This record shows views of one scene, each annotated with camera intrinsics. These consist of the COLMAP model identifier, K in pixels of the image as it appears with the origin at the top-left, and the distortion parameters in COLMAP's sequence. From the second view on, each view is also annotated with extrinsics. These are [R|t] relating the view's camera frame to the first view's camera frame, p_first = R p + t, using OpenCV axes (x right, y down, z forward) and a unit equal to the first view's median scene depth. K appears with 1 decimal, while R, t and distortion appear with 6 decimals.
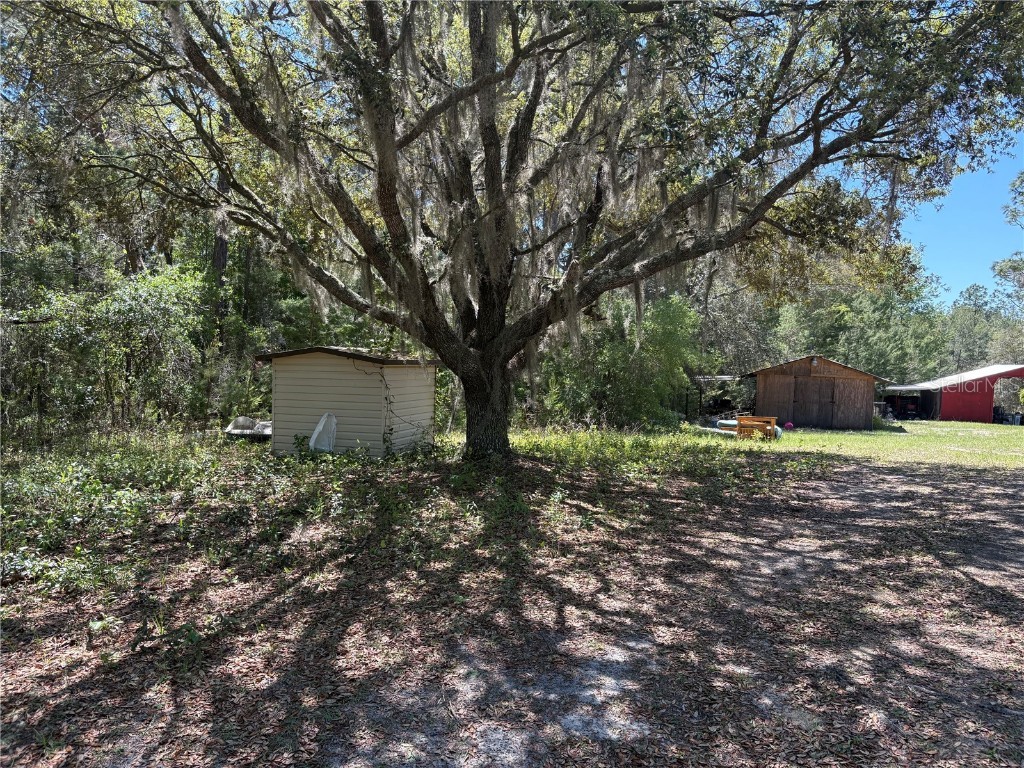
lens RADIAL K [[757.1, 0, 512.0], [0, 757.1, 384.0], [0, 0, 1]] dist [0.055626, -0.061210]
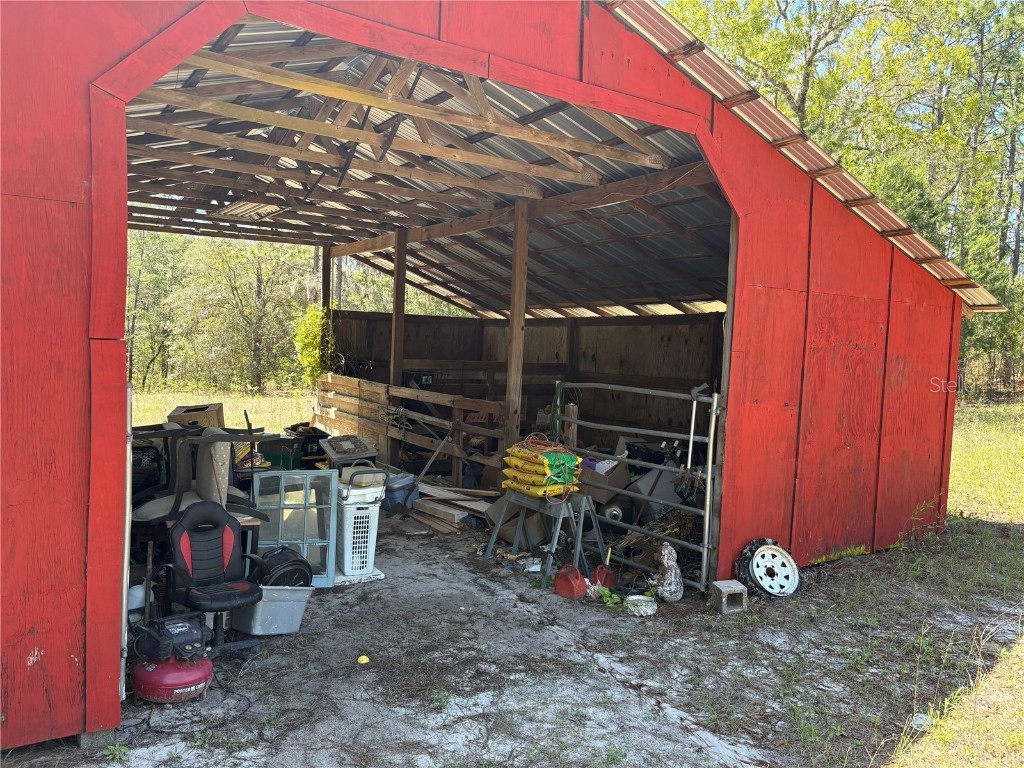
lens RADIAL K [[757.1, 0, 512.0], [0, 757.1, 384.0], [0, 0, 1]] dist [0.055626, -0.061210]
pose [[0.586478, -0.052411, 0.808267, 3.121418], [0.017985, 0.998501, 0.051696, 0.107089], [-0.809765, -0.015782, 0.586542, 4.907542]]
